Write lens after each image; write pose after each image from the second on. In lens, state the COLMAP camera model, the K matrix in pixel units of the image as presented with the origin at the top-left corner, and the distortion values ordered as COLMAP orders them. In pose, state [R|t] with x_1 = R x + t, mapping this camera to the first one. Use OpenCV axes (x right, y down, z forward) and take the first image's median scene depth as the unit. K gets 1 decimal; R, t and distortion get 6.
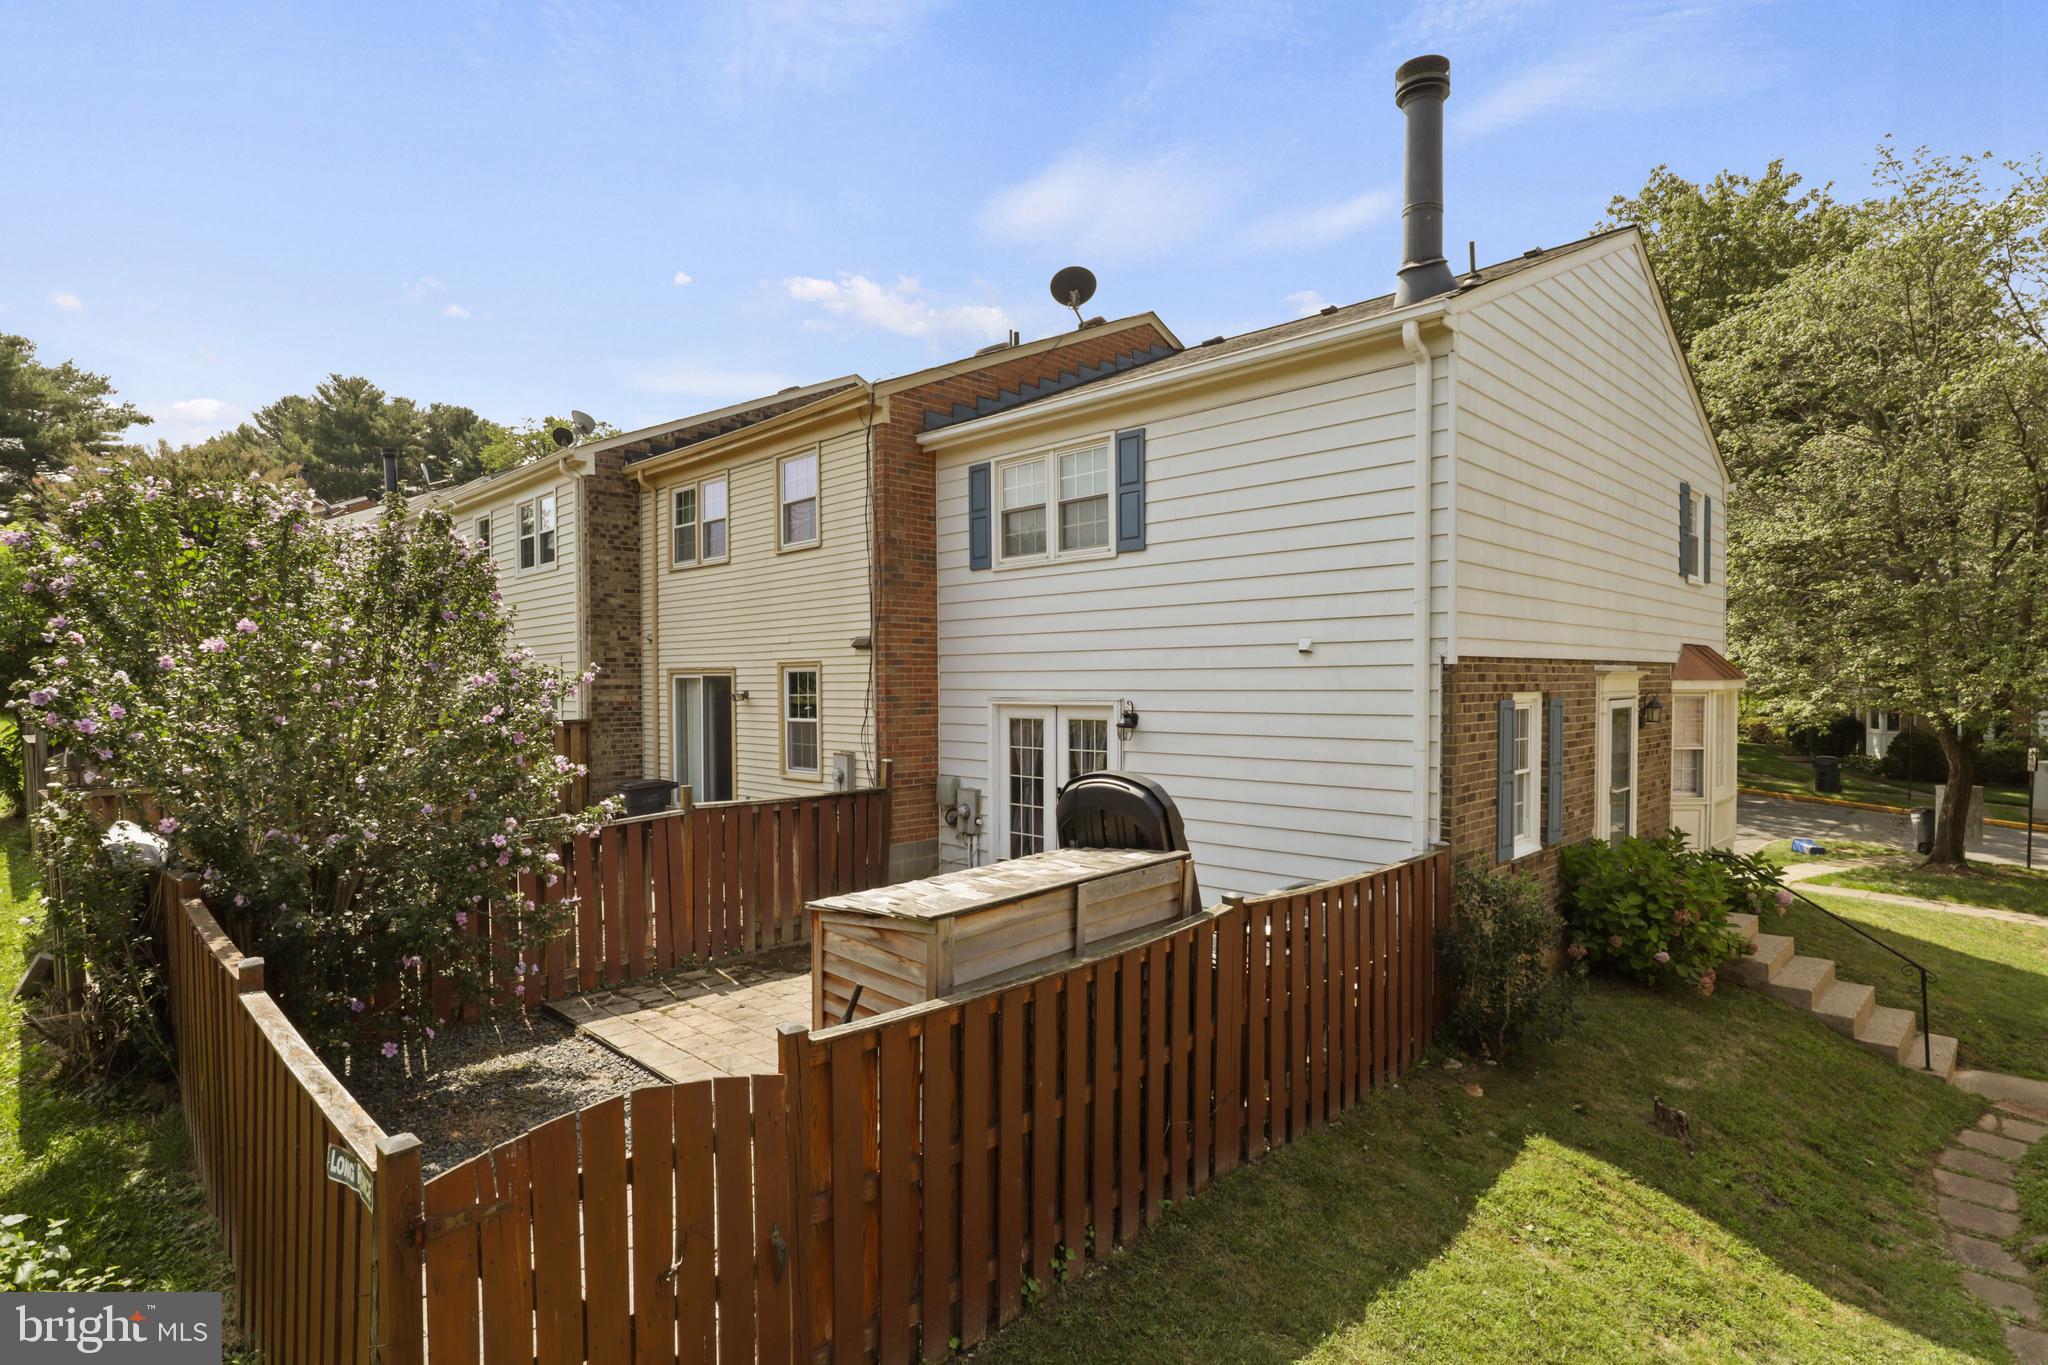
lens RADIAL K [[1028.5, 0, 1025.9], [0, 1028.5, 737.3], [0, 0, 1]] dist [-0.000946, 0.000408]
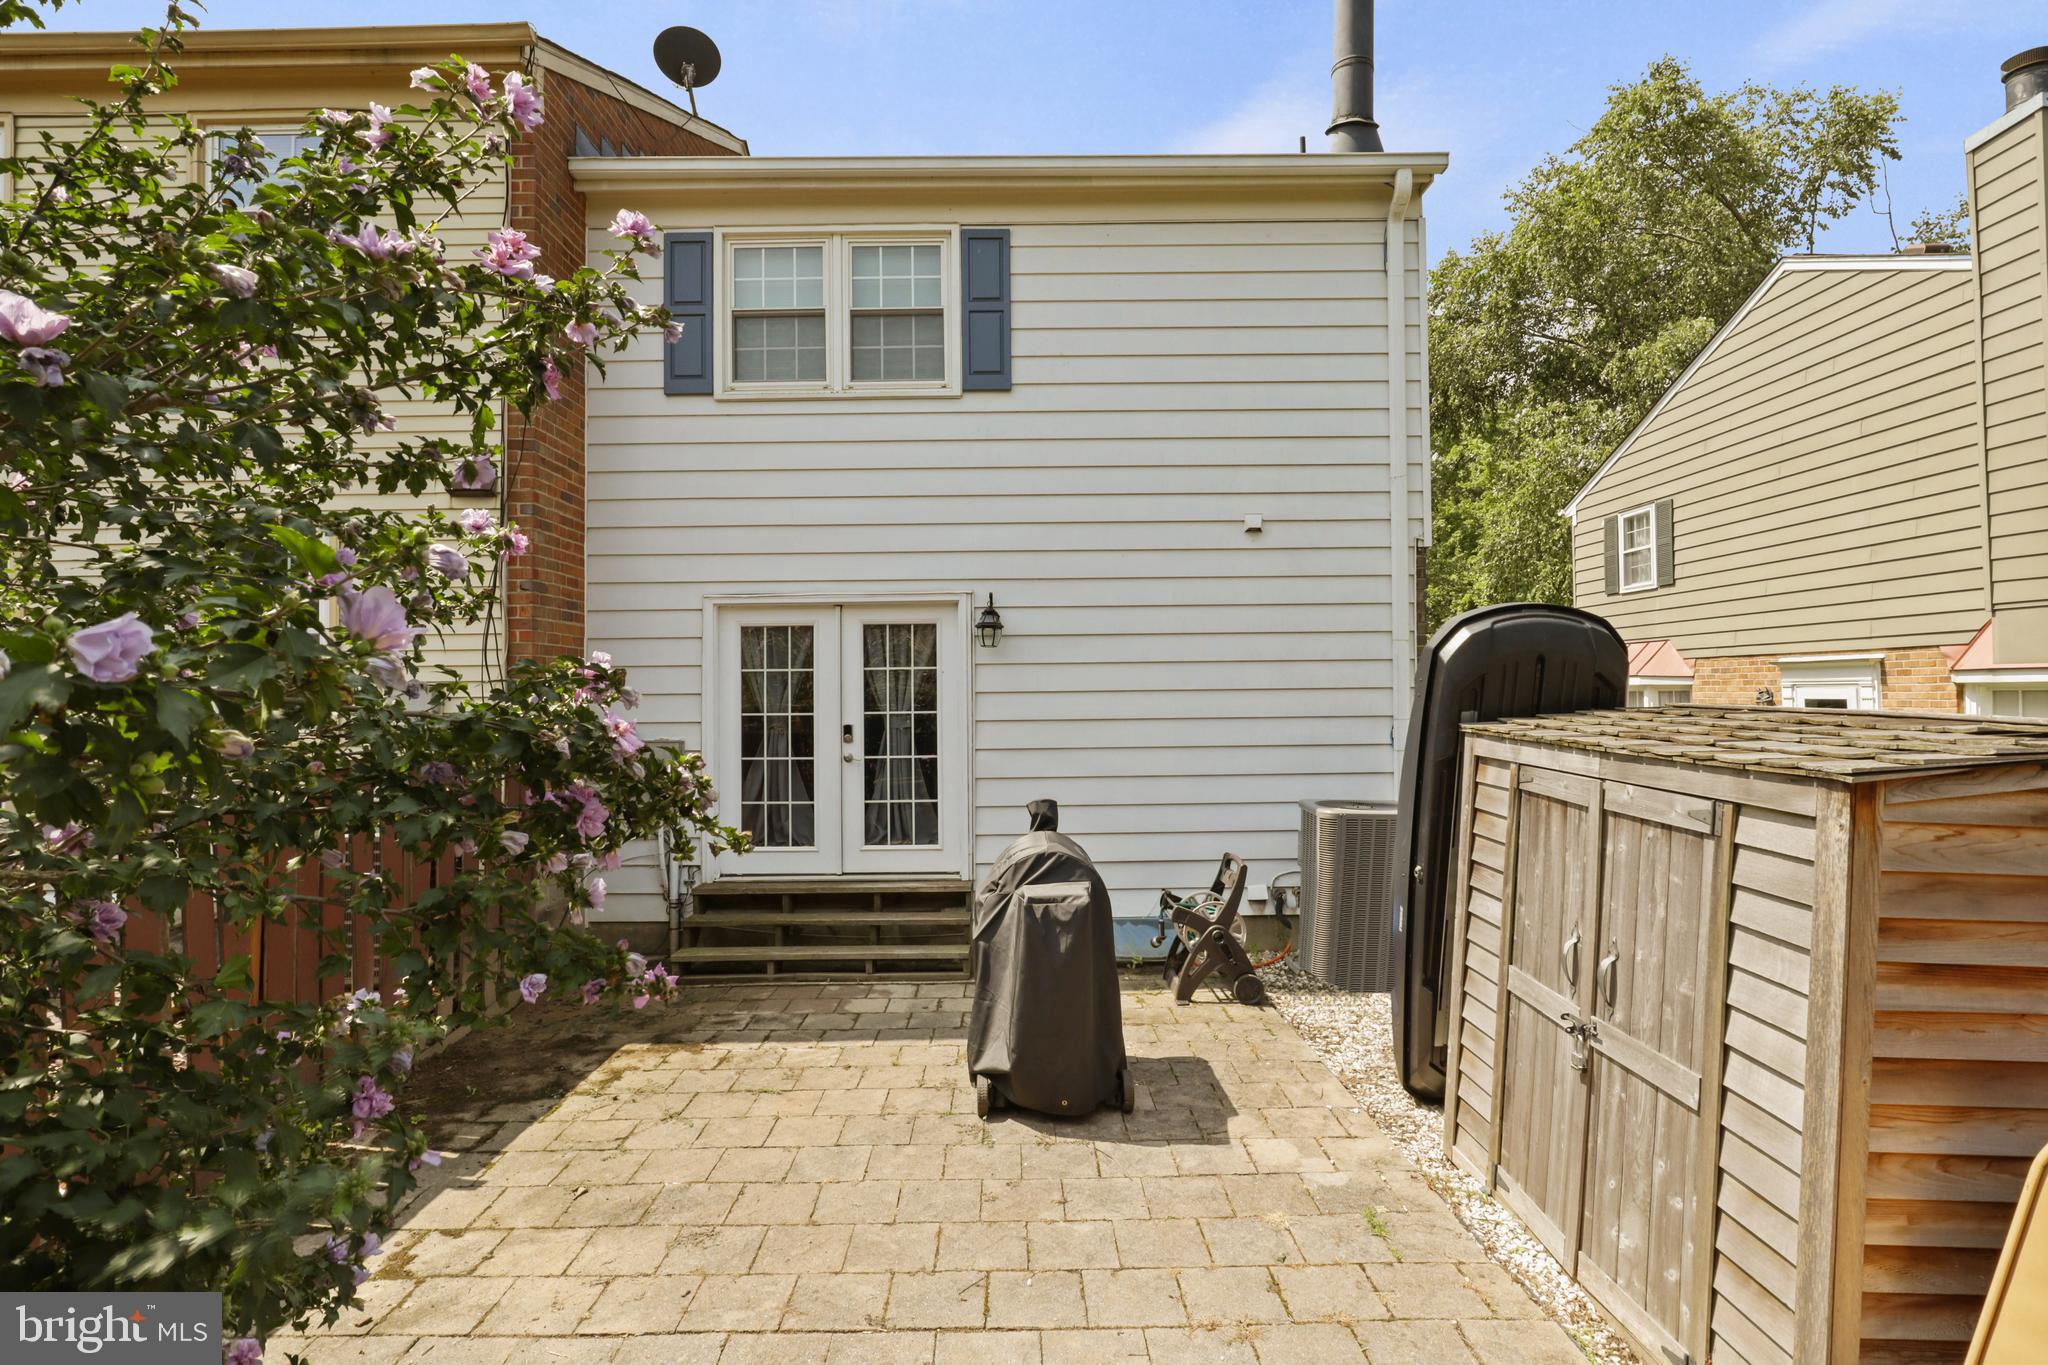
lens RADIAL K [[1021.1, 0, 1024.0], [0, 1021.1, 682.5], [0, 0, 1]] dist [-0.011511, 0.000510]
pose [[0.721261, 0.002456, 0.692659, -0.383514], [0.041259, 0.998066, -0.046502, 0.062512], [-0.691434, 0.062119, 0.719764, 0.471188]]
